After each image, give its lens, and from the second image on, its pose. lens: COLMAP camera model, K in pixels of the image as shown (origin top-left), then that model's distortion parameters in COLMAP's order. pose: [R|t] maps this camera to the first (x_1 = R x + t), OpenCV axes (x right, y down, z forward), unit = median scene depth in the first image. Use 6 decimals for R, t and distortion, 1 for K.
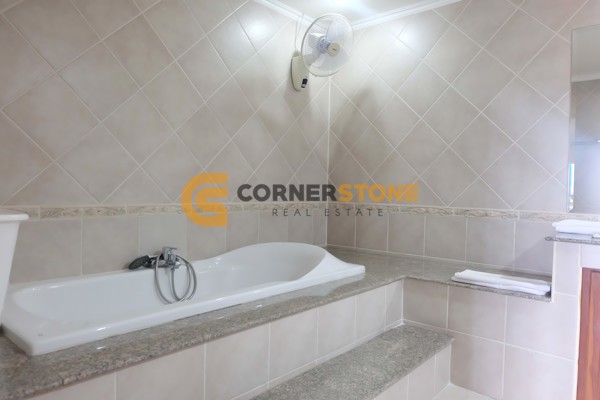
lens RADIAL K [[412.5, 0, 300.0], [0, 412.5, 200.0], [0, 0, 1]] dist [-0.046995, 0.003378]
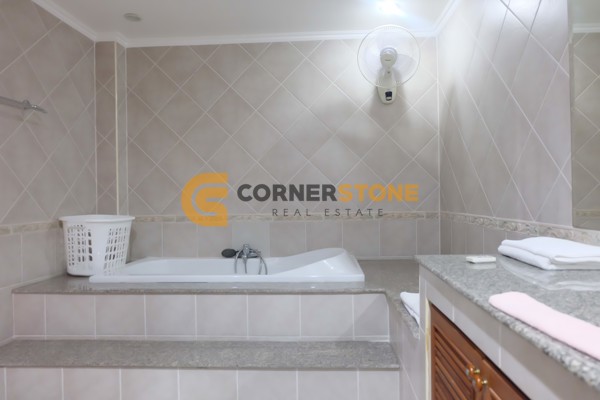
lens RADIAL K [[412.5, 0, 300.0], [0, 412.5, 200.0], [0, 0, 1]] dist [-0.046995, 0.003378]
pose [[0.614287, -0.026676, -0.788631, 0.927063], [0.008897, 0.999599, -0.026882, 0.001317], [0.789032, 0.009497, 0.614278, 0.272307]]
